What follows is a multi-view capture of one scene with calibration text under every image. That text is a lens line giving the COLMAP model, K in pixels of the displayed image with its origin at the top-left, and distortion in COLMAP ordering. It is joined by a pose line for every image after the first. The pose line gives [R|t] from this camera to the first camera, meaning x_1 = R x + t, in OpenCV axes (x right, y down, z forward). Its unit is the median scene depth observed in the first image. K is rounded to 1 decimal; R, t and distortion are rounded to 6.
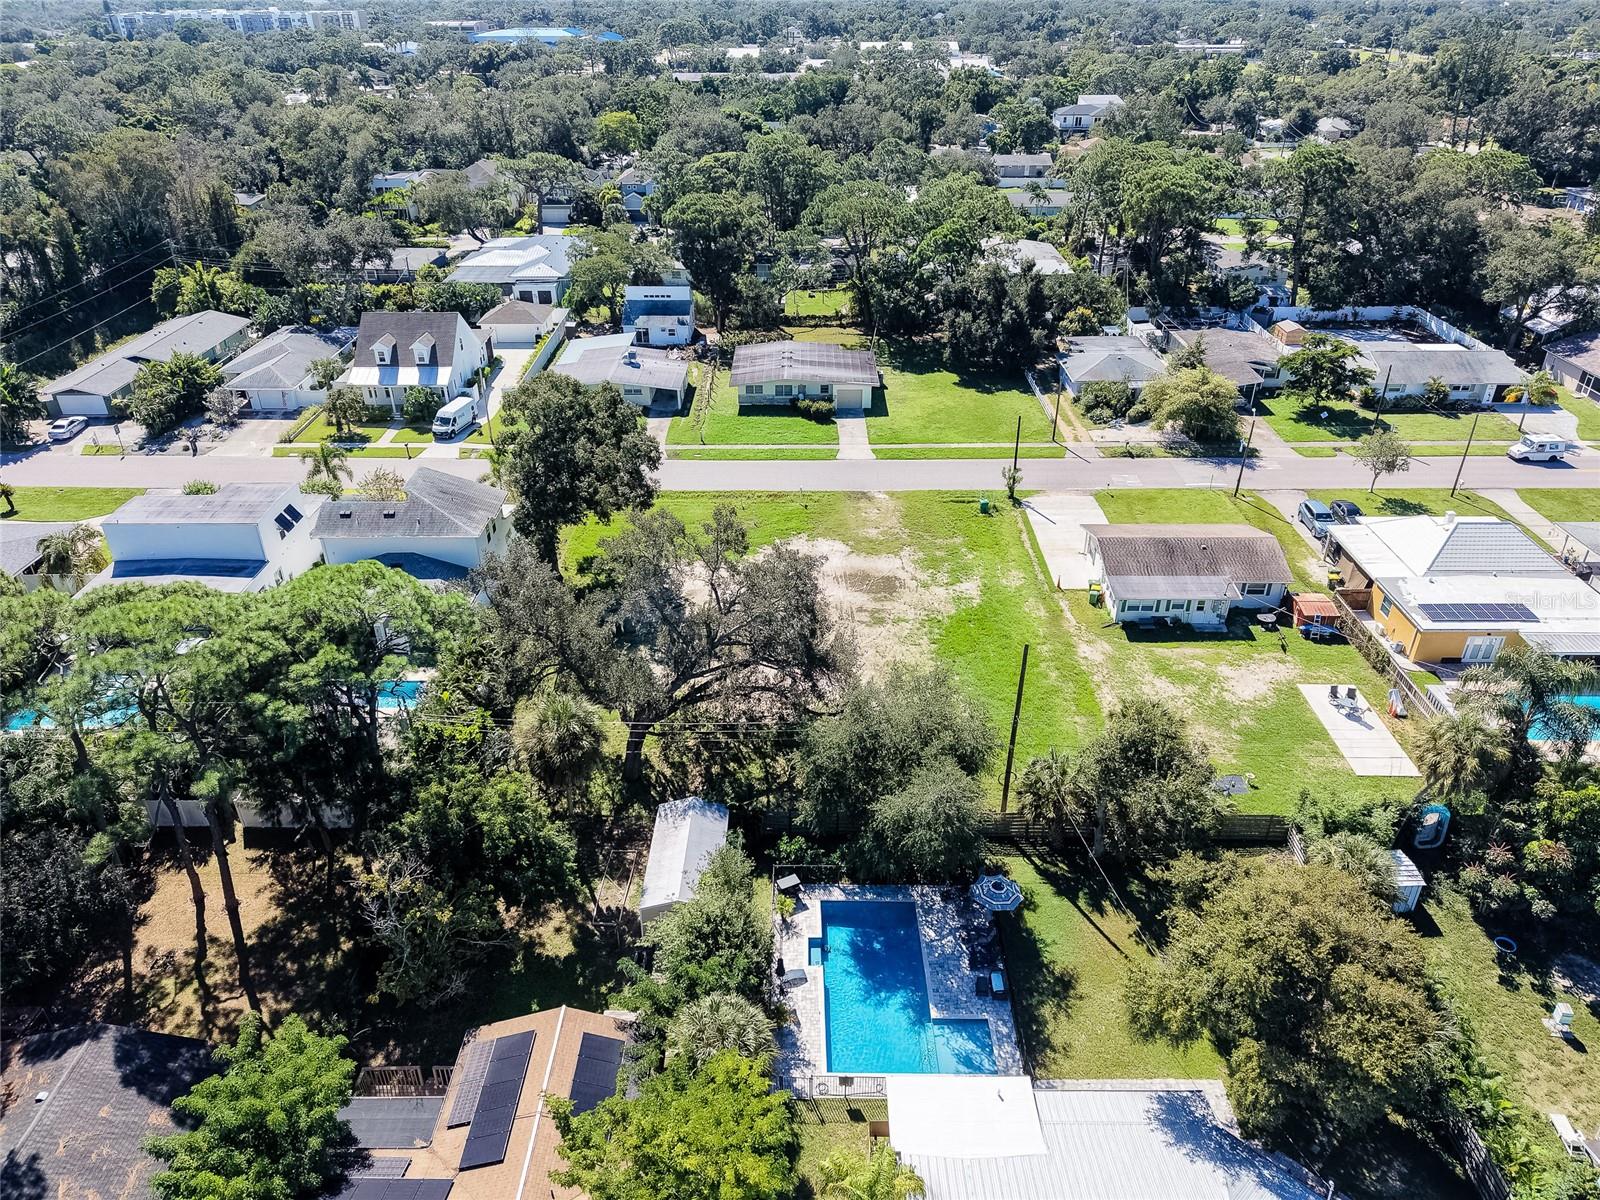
lens RADIAL K [[1088.0, 0, 800.0], [0, 1088.0, 600.0], [0, 0, 1]] dist [0.019897, -0.015842]
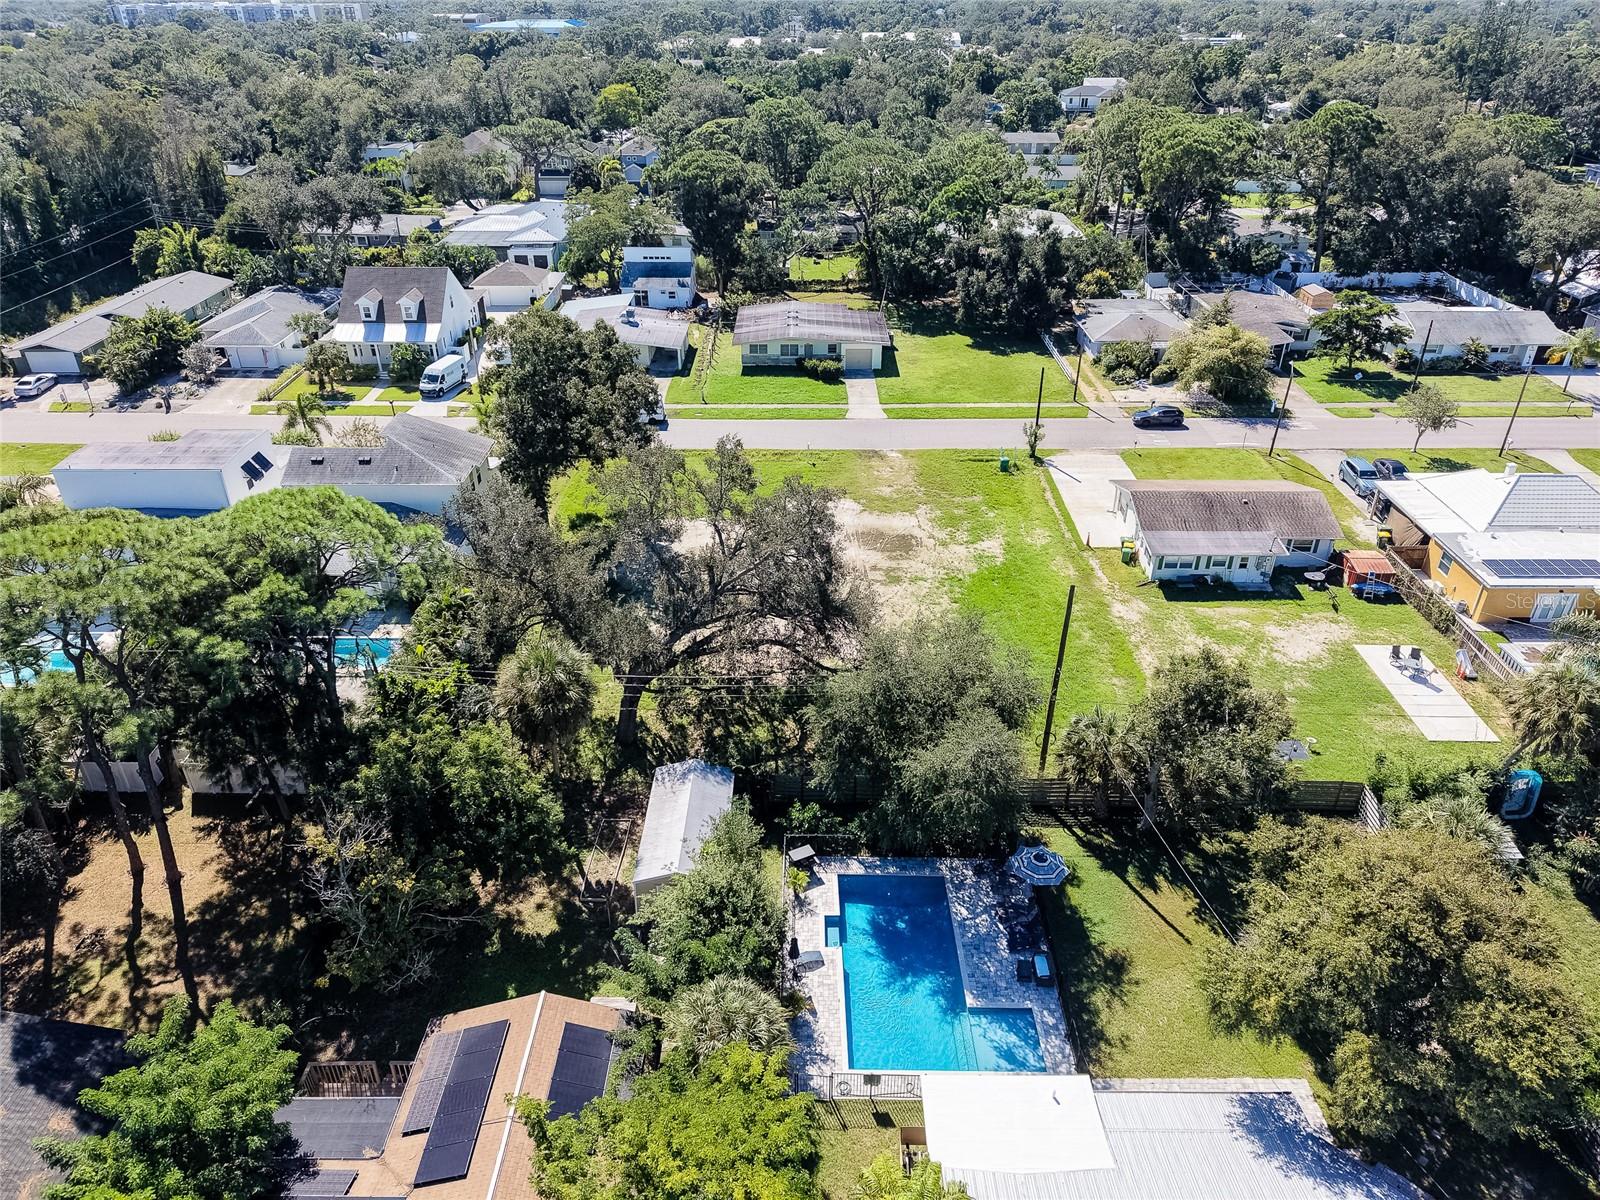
lens RADIAL K [[1074.3, 0, 799.6], [0, 1074.3, 598.4], [0, 0, 1]] dist [0.019345, -0.016728]
pose [[0.999995, 0.003032, 0.001232, -0.006886], [-0.003034, 0.999994, 0.001386, 0.025010], [-0.001228, -0.001390, 0.999998, 0.062564]]
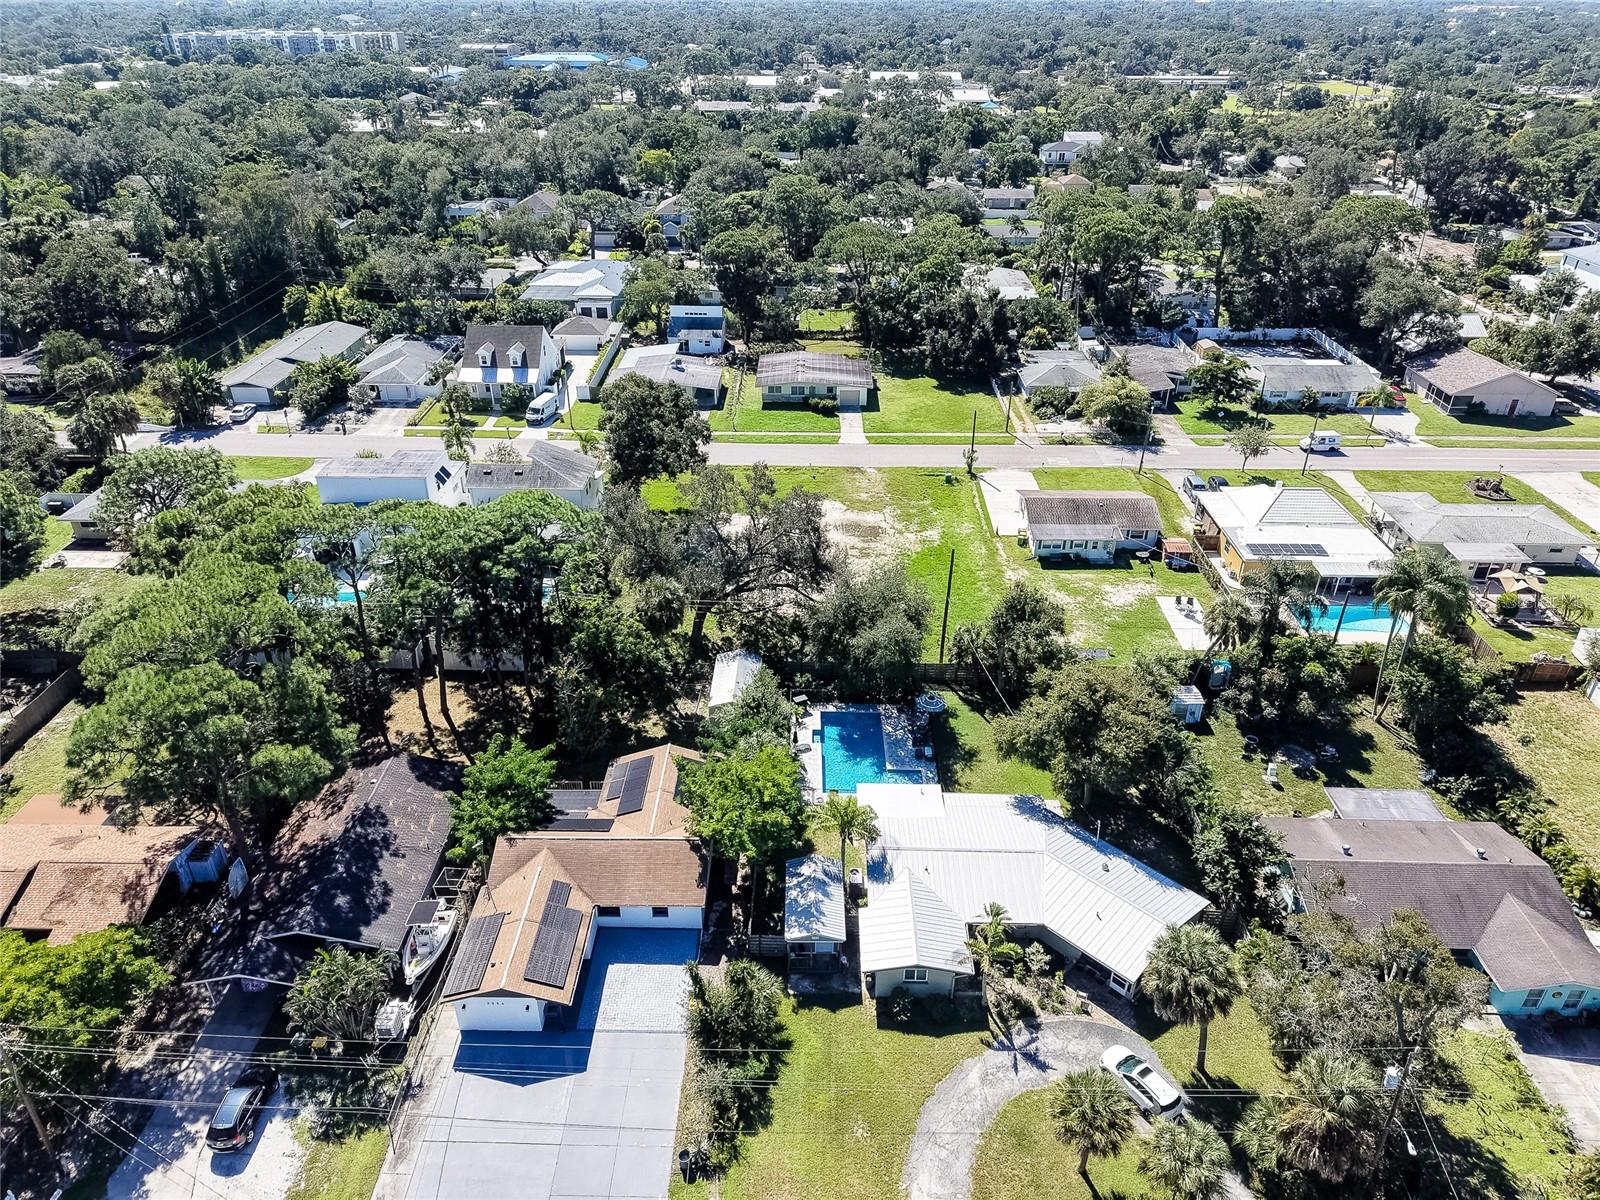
lens RADIAL K [[1072.5, 0, 800.0], [0, 1072.5, 600.0], [0, 0, 1]] dist [0.029958, -0.024678]
pose [[0.999895, 0.013054, -0.006266, -0.001615], [-0.013076, 0.999908, -0.003509, 0.060490], [0.006220, 0.003591, 0.999974, -0.271050]]
